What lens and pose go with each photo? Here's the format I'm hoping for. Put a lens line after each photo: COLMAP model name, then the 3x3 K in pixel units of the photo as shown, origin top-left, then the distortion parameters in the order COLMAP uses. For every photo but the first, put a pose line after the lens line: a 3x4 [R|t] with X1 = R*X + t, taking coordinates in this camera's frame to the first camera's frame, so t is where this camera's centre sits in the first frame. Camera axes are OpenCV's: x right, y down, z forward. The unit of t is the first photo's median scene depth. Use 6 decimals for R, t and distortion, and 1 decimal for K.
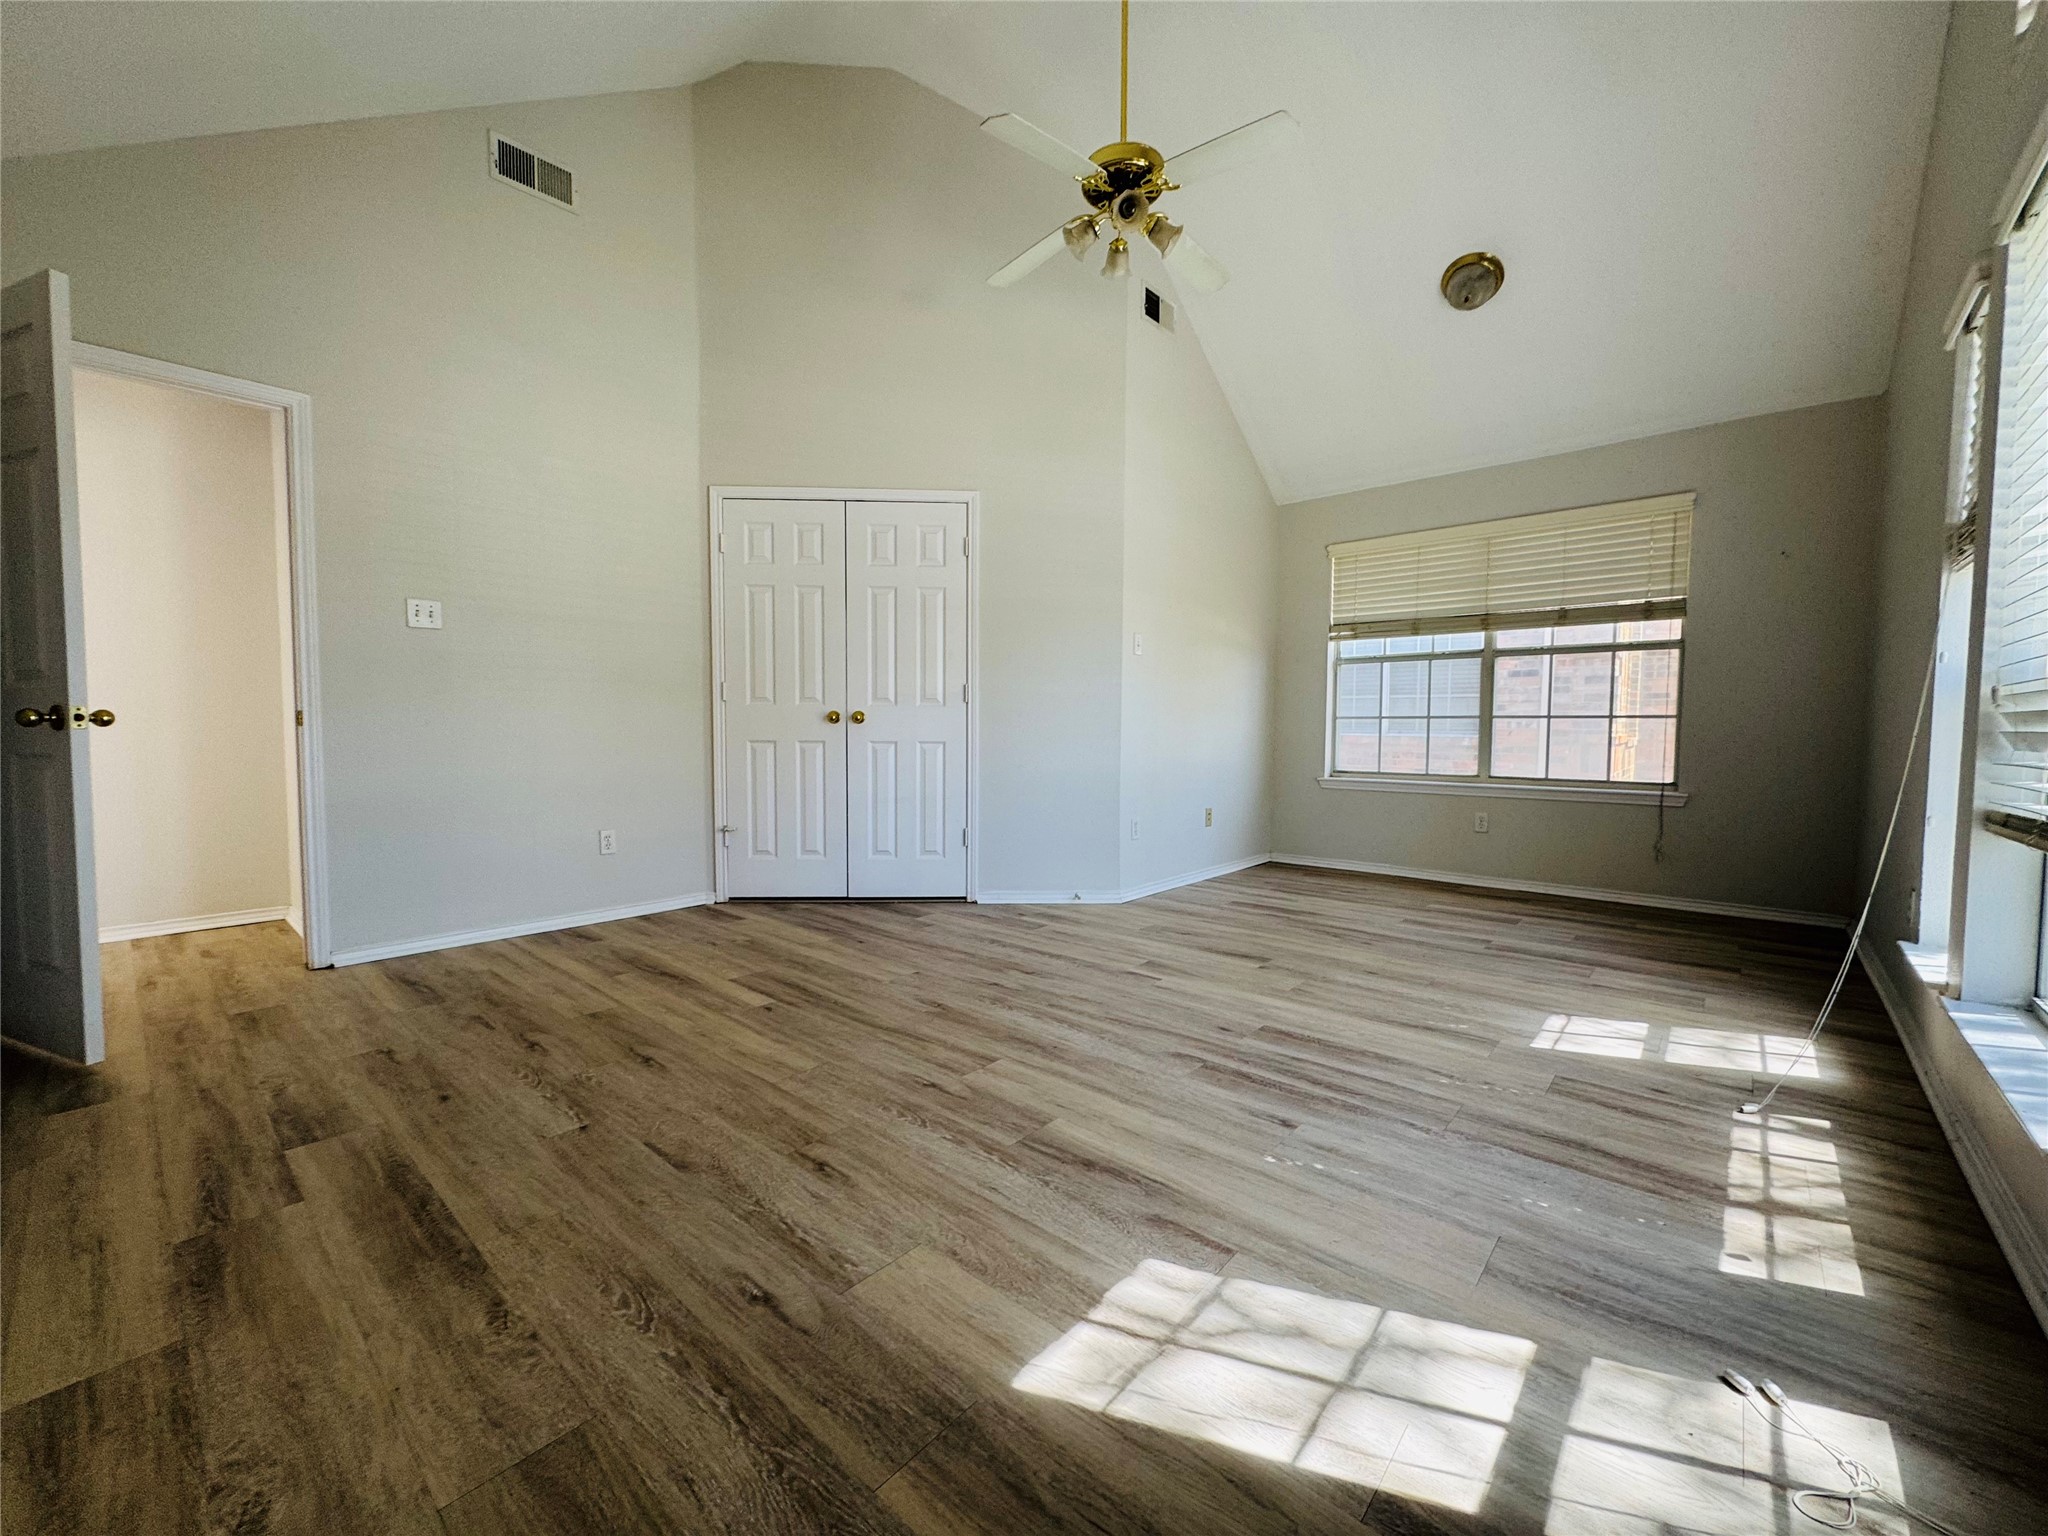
lens RADIAL K [[812.5, 0, 1022.8], [0, 812.5, 761.6], [0, 0, 1]] dist [-0.002500, 0.000037]
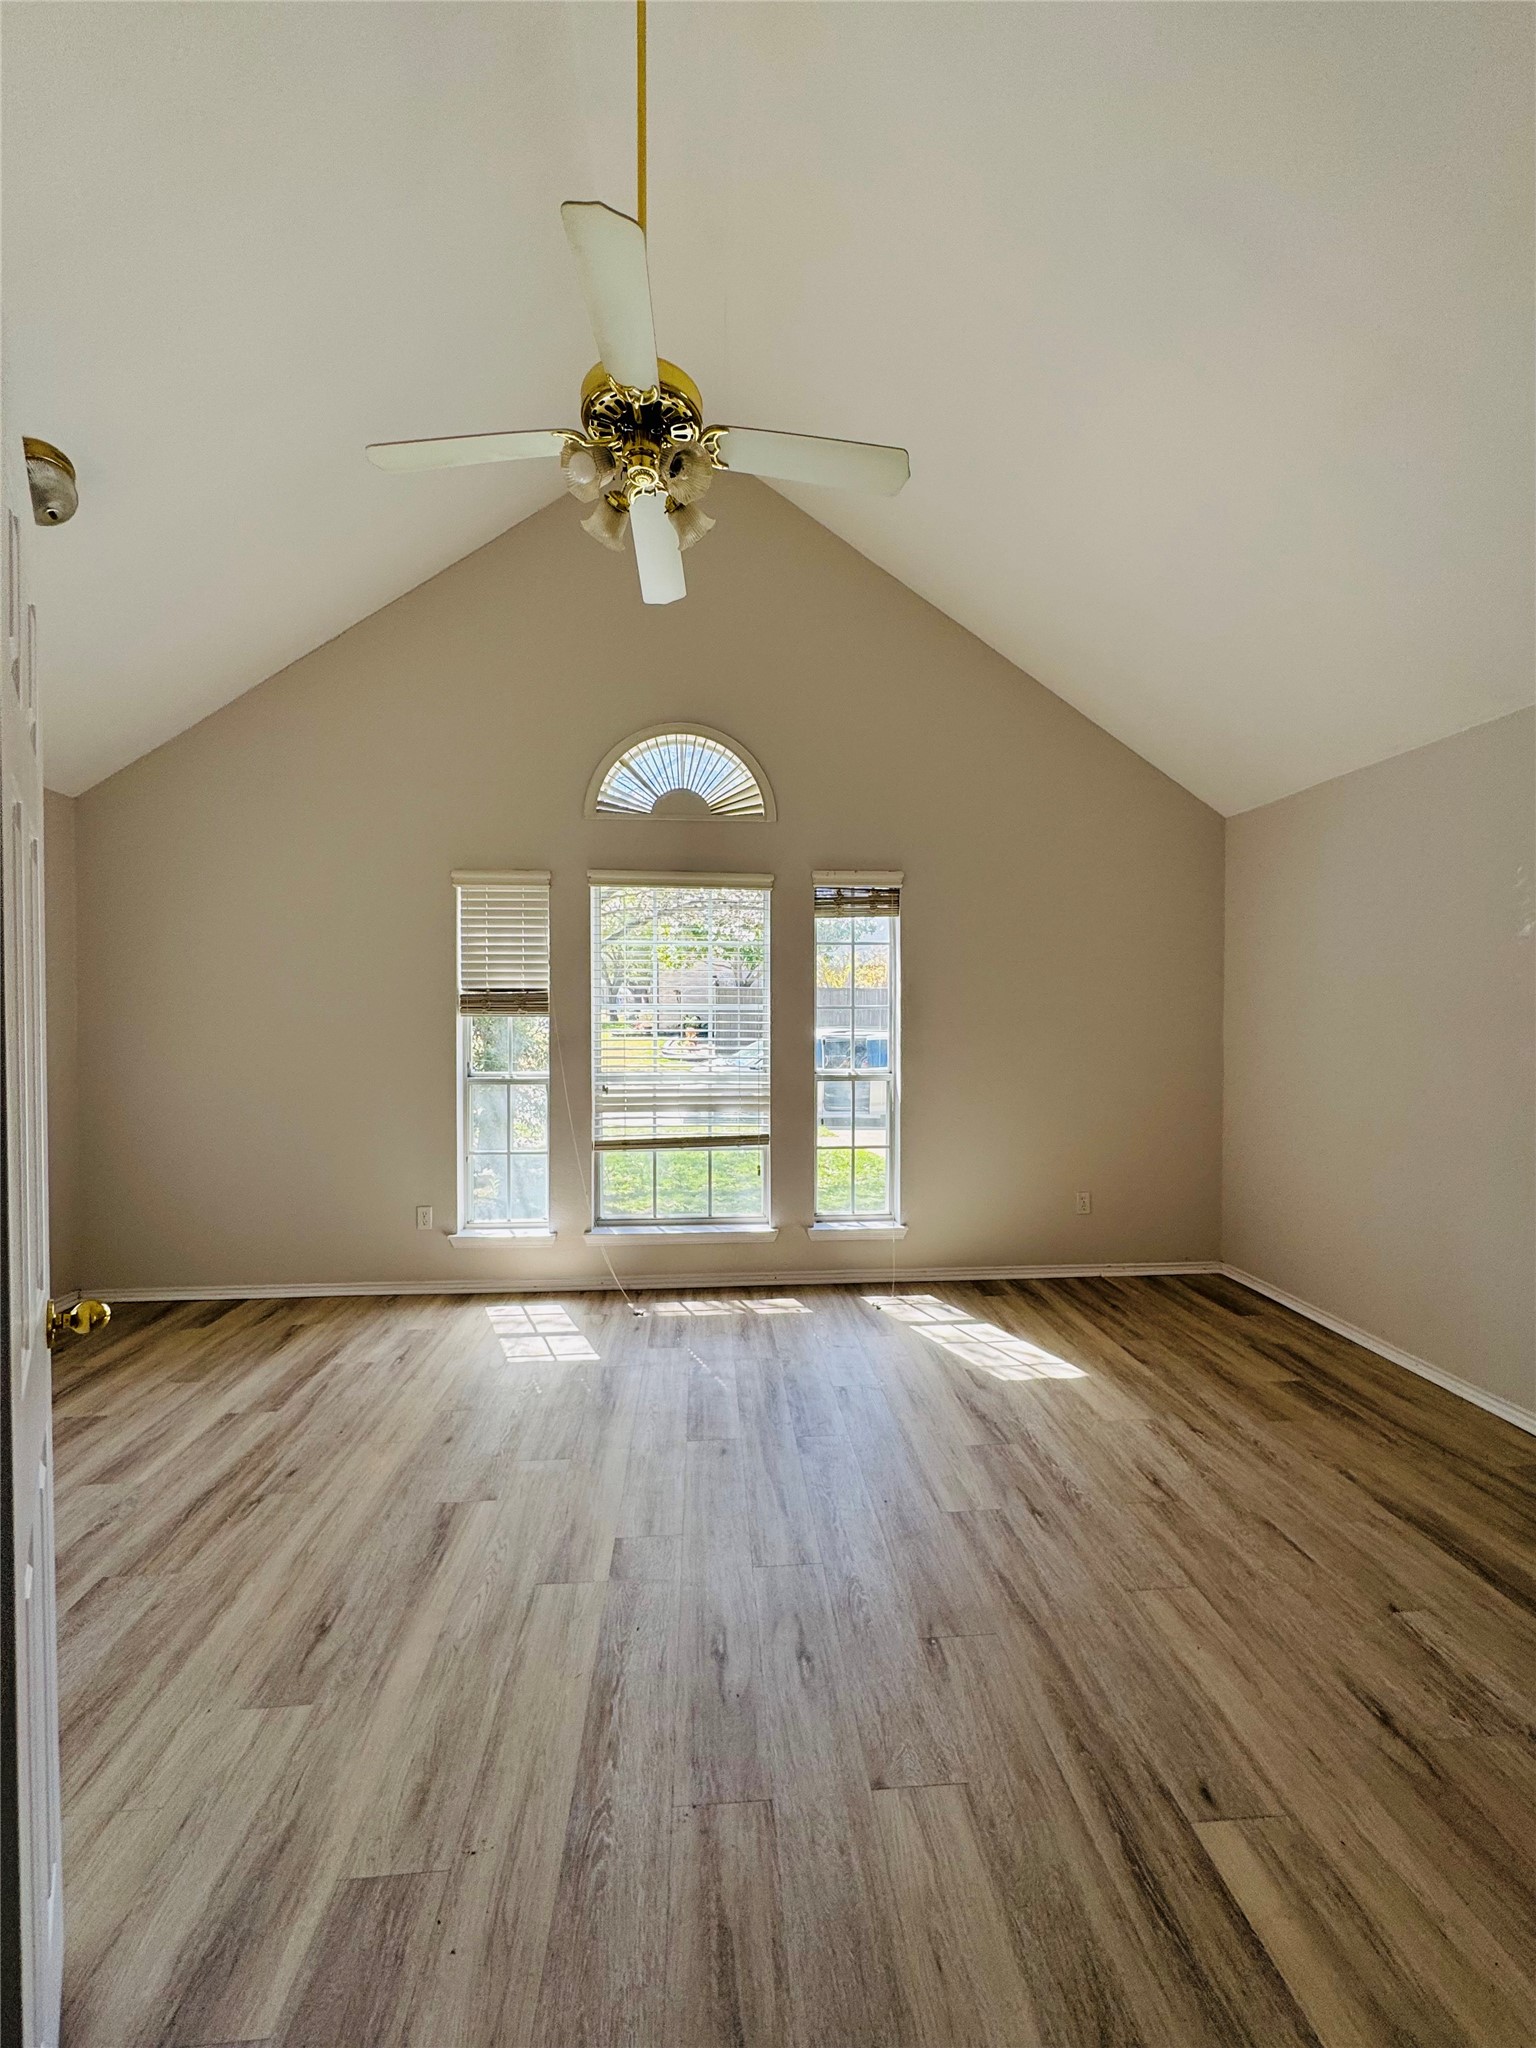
lens RADIAL K [[812.5, 0, 768.0], [0, 812.5, 1032.6], [0, 0, 1]] dist [-0.002500, 0.000037]
pose [[-0.717938, -0.021397, 0.695778, -0.587299], [0.030866, 0.997566, 0.062527, -0.313145], [-0.695422, 0.066366, -0.715531, 1.952470]]
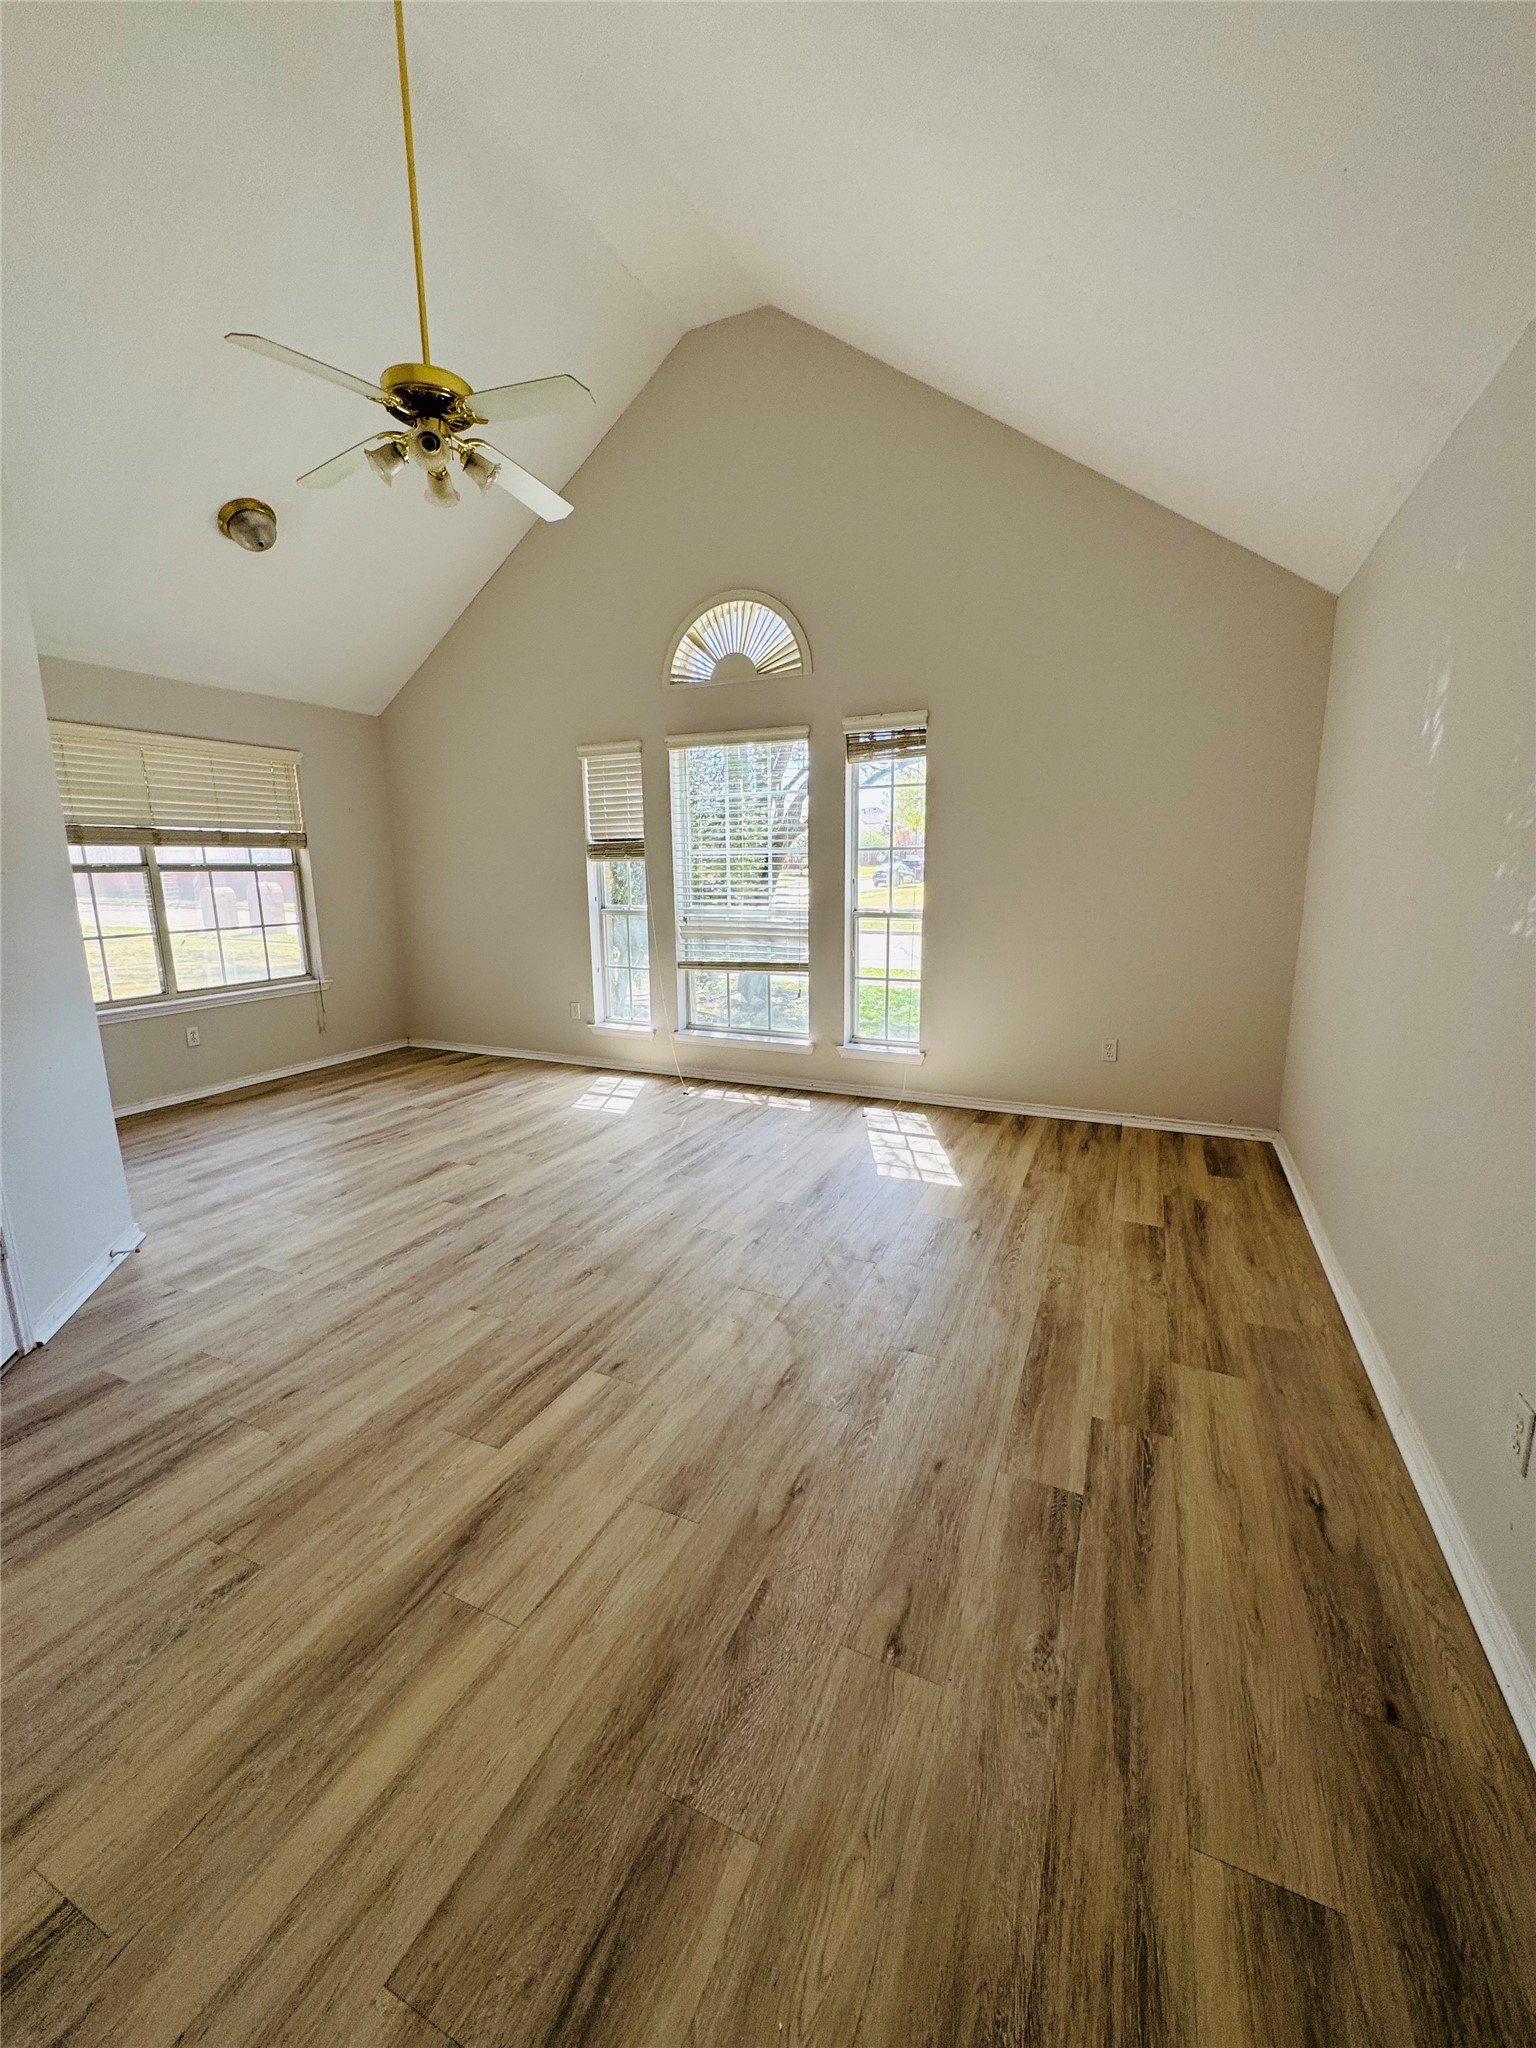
lens RADIAL K [[812.5, 0, 766.5], [0, 812.5, 1025.4], [0, 0, 1]] dist [-0.002500, 0.000037]
pose [[-0.283992, -0.184195, 0.940968, -1.343657], [0.056704, 0.976430, 0.208251, -0.250114], [-0.957148, 0.112499, -0.266854, 1.295897]]
